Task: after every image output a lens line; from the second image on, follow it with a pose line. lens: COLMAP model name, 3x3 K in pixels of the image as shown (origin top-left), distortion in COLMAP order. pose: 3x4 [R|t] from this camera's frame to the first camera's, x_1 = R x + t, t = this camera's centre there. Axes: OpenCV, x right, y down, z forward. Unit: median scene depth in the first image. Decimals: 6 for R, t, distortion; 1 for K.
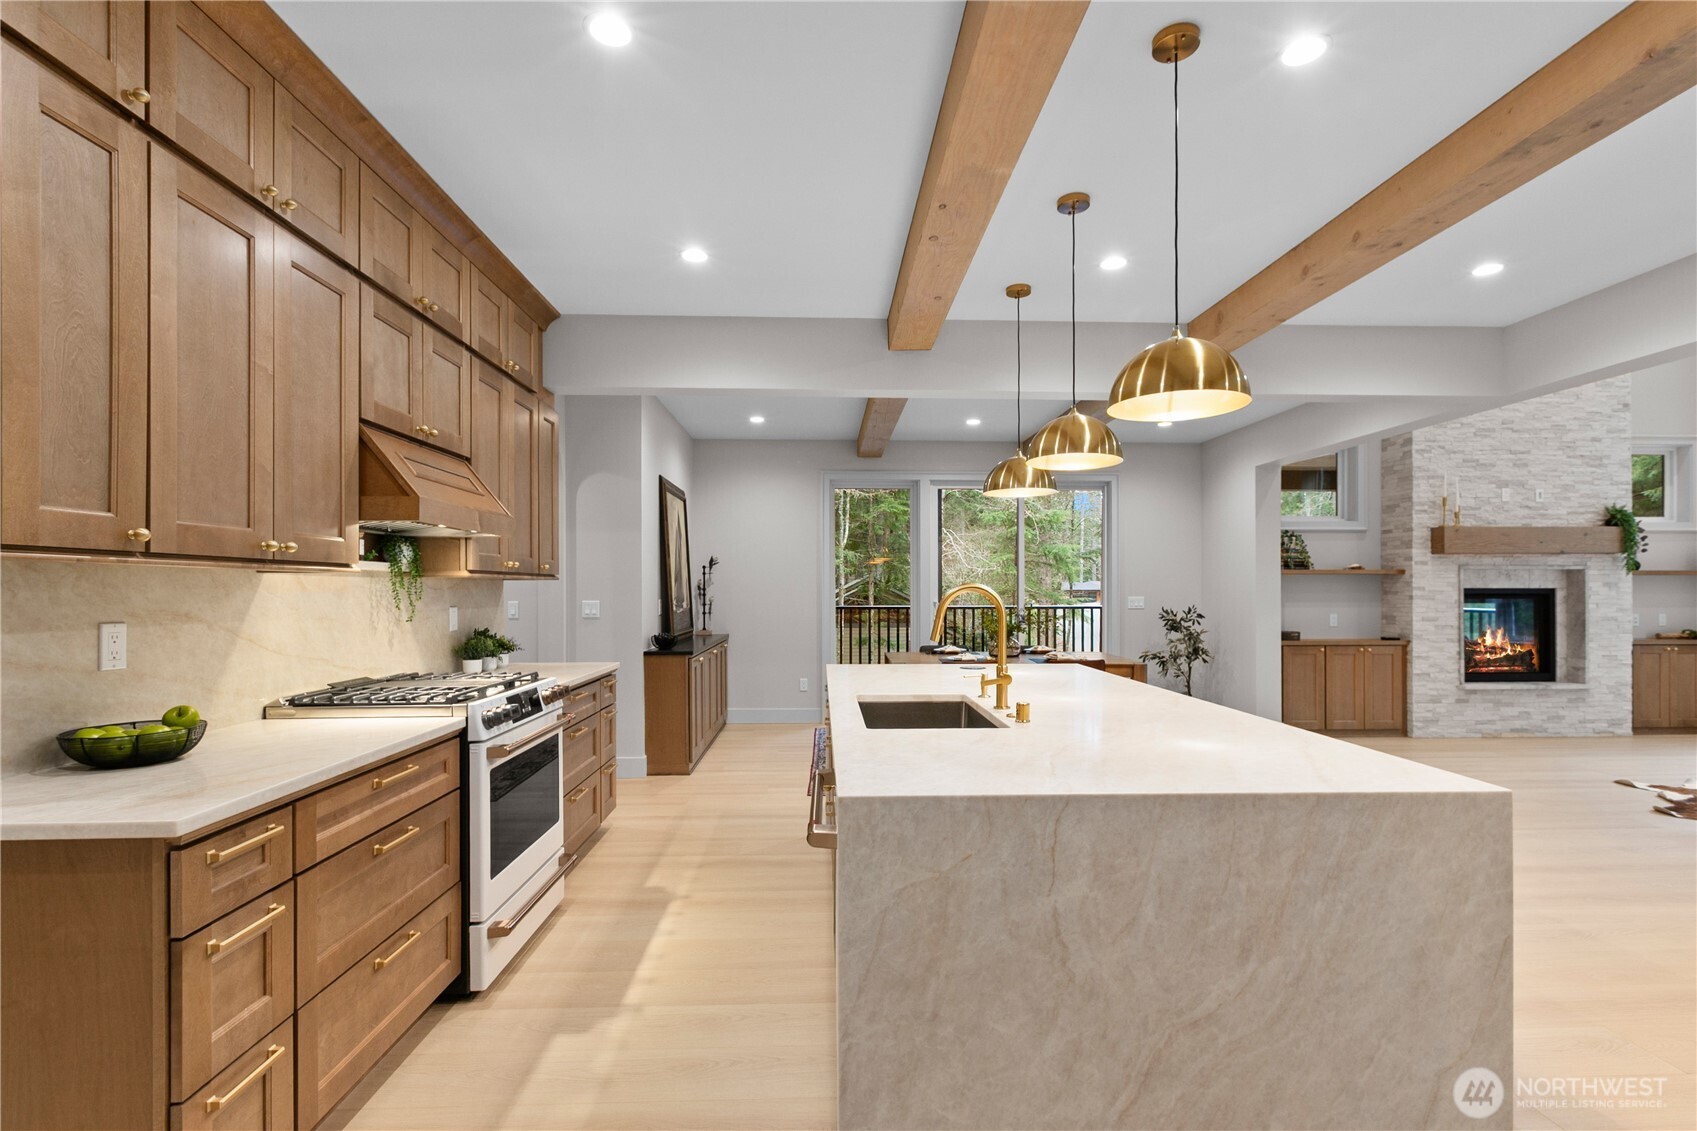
lens RADIAL K [[778.5, 0, 854.0], [0, 778.5, 588.6], [0, 0, 1]] dist [0.002527, -0.000677]
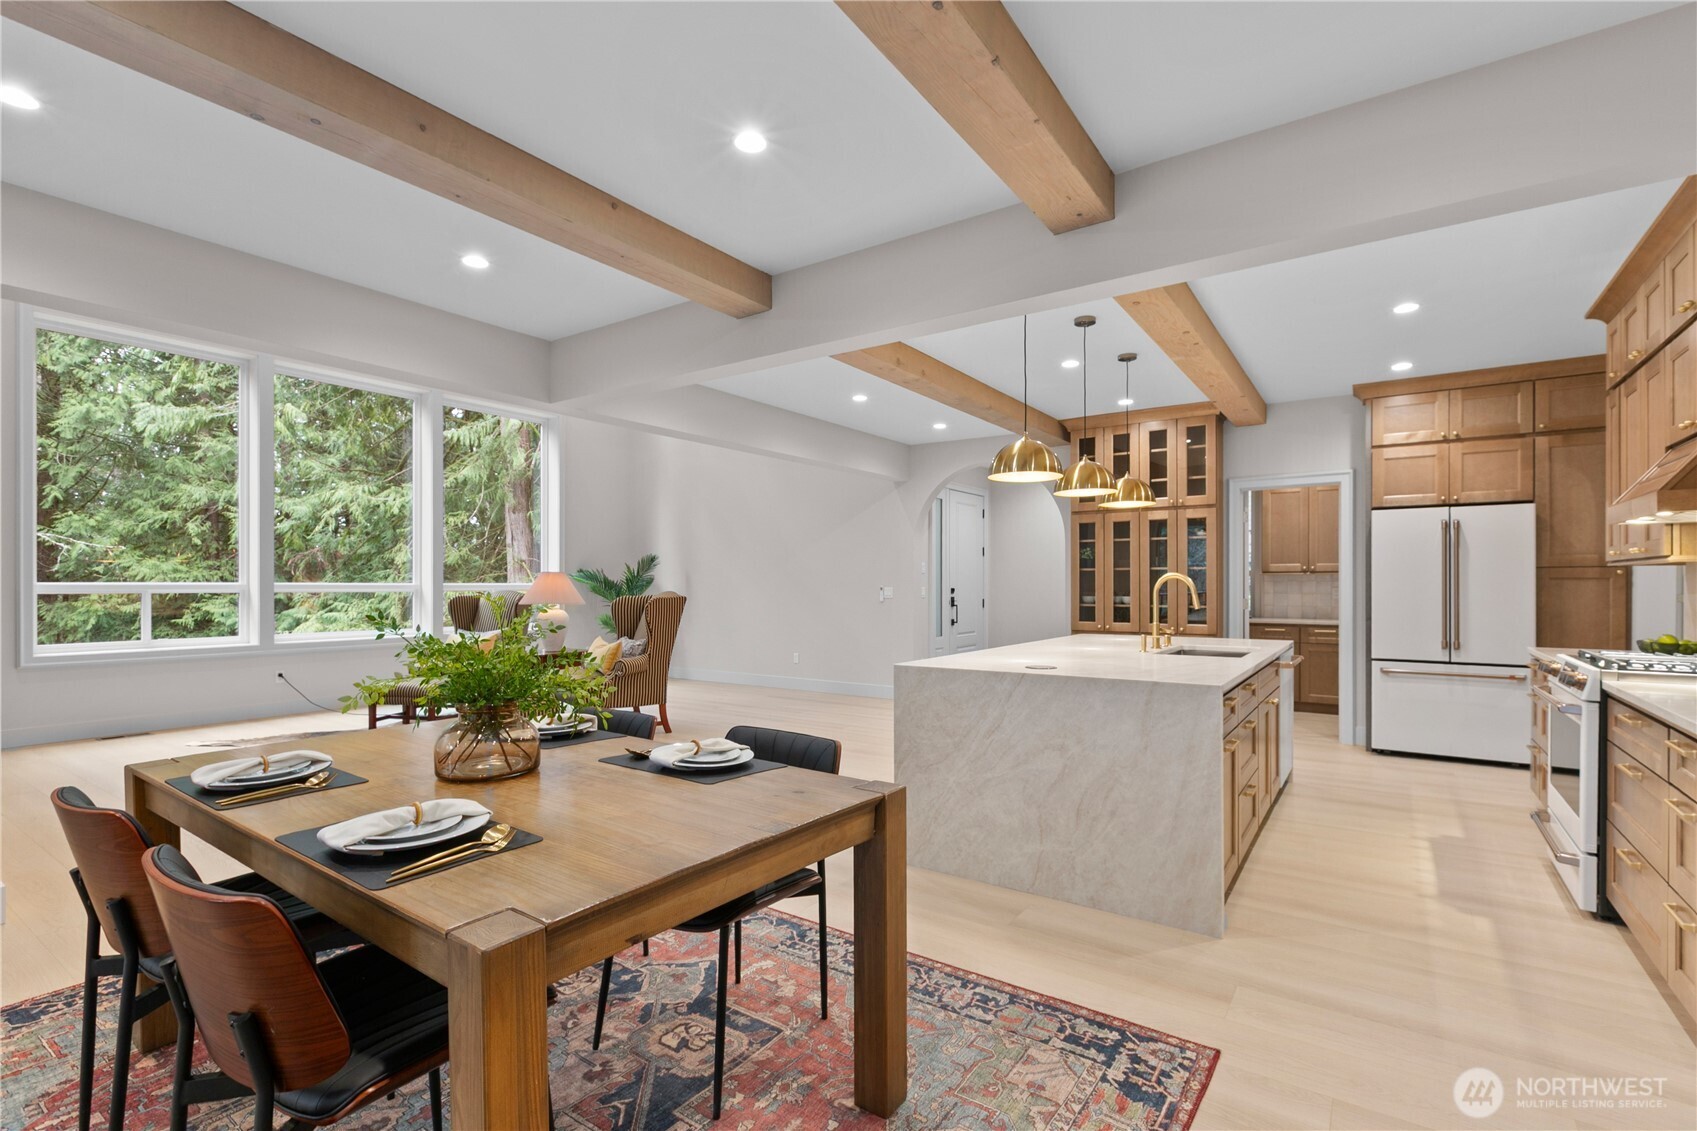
lens RADIAL K [[778.1, 0, 856.3], [0, 778.1, 581.5], [0, 0, 1]] dist [0.001373, 0.000299]
pose [[-0.801889, 0.003201, 0.597464, -0.111131], [-0.000215, 0.999984, -0.005646, 0.007944], [-0.597473, -0.004656, -0.801875, 1.046406]]
